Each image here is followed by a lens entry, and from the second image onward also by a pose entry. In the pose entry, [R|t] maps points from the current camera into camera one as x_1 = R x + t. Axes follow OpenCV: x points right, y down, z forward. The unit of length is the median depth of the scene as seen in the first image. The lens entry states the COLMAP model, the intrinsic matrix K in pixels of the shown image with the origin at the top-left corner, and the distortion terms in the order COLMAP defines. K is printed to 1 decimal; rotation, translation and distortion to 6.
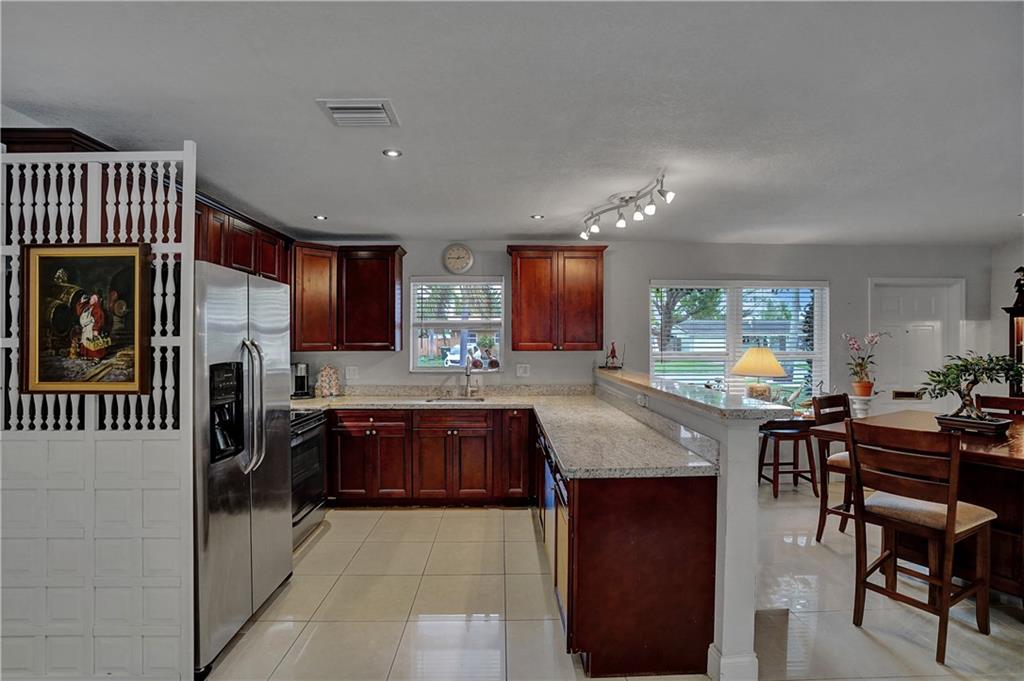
lens RADIAL K [[487.2, 0, 512.0], [0, 487.2, 340.5], [0, 0, 1]] dist [-0.061537, 0.026481]
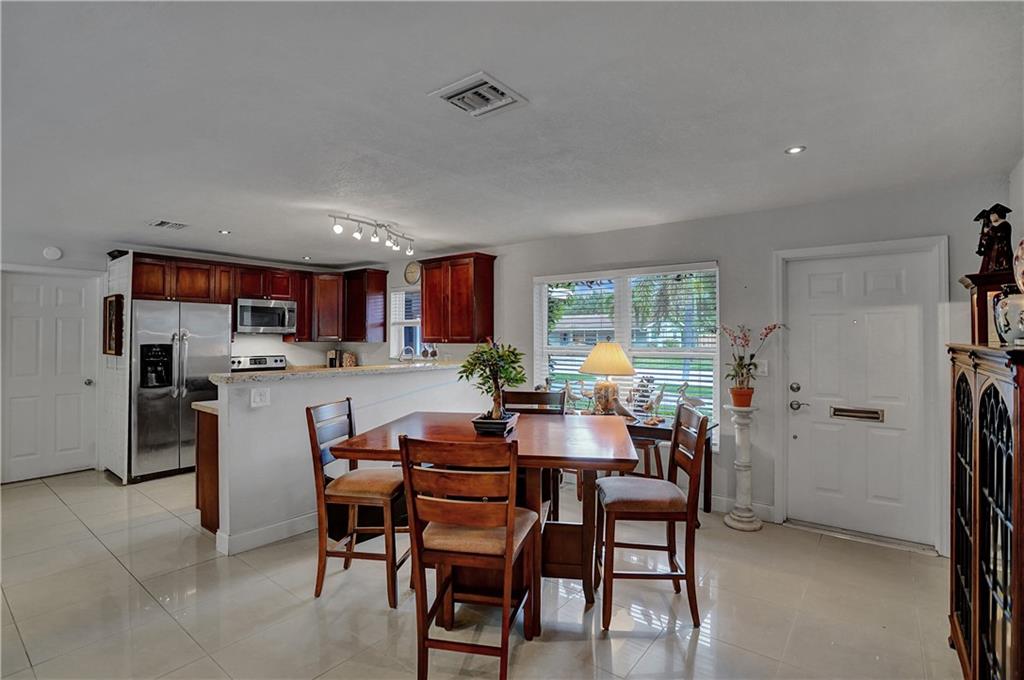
lens RADIAL K [[482.9, 0, 515.9], [0, 482.9, 326.9], [0, 0, 1]] dist [-0.066808, 0.013646]
pose [[0.783932, -0.012041, -0.620729, 1.322002], [-0.001891, 0.999761, -0.021781, 0.007270], [0.620843, 0.018249, 0.783722, 0.226339]]
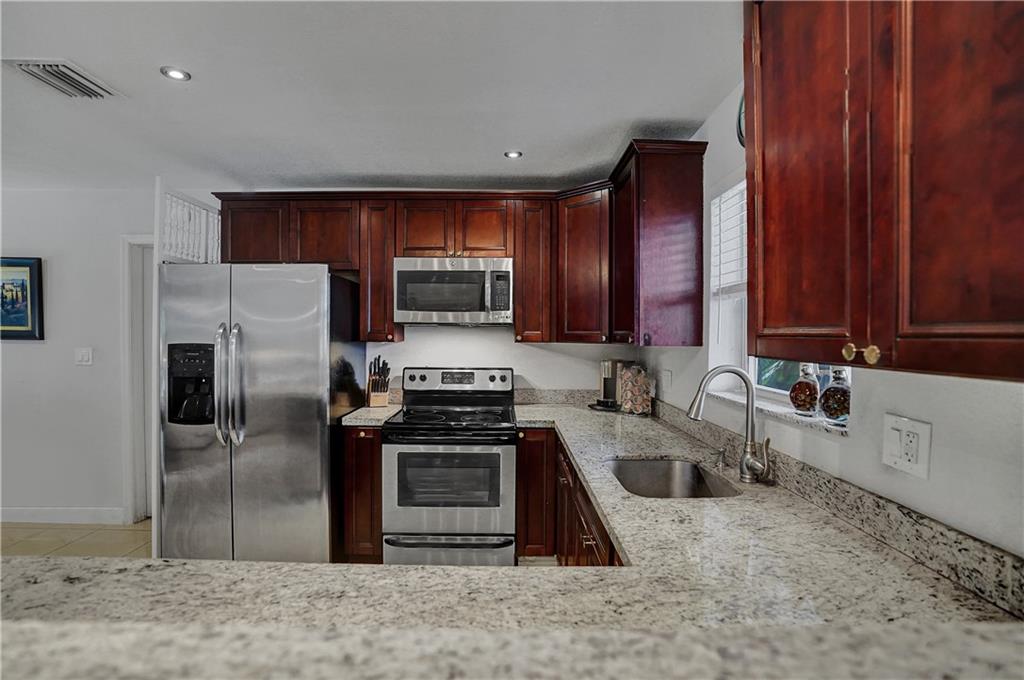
lens RADIAL K [[477.6, 0, 510.8], [0, 477.6, 337.7], [0, 0, 1]] dist [-0.079089, 0.033389]
pose [[-0.011438, 0.009444, -0.999890, 0.364670], [-0.006323, 0.999935, 0.009517, 0.010599], [0.999915, 0.006431, -0.011378, 1.175024]]
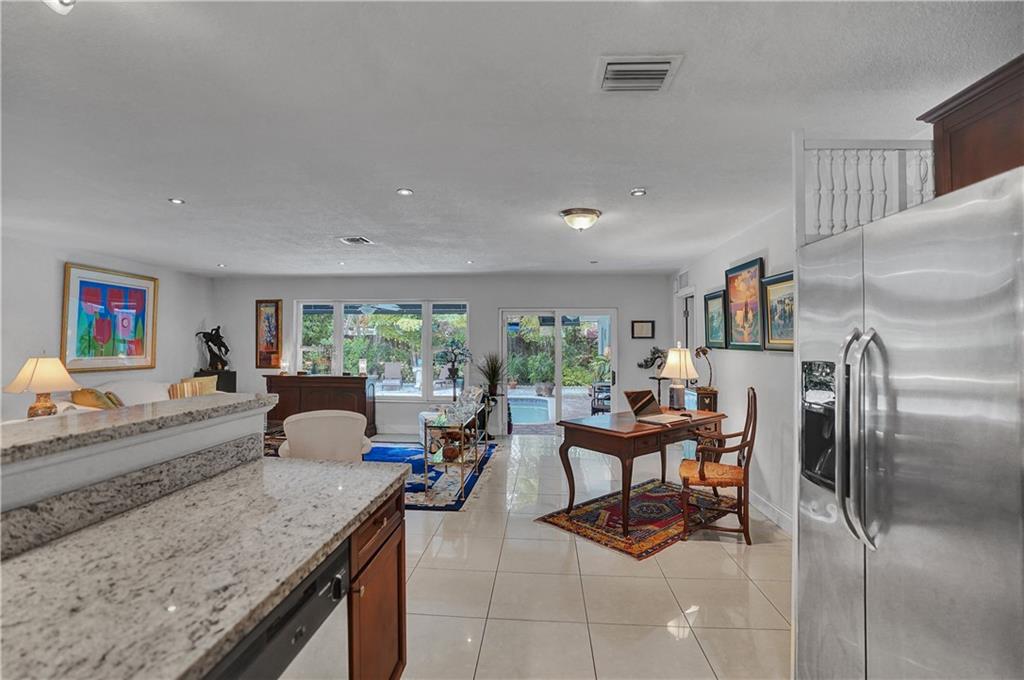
lens RADIAL K [[477.6, 0, 510.8], [0, 477.6, 337.7], [0, 0, 1]] dist [-0.079089, 0.033389]
pose [[-0.995329, -0.005257, 0.096402, -0.104598], [-0.006271, 0.999928, -0.010217, 0.012128], [-0.096341, -0.010774, -0.995290, 1.167238]]
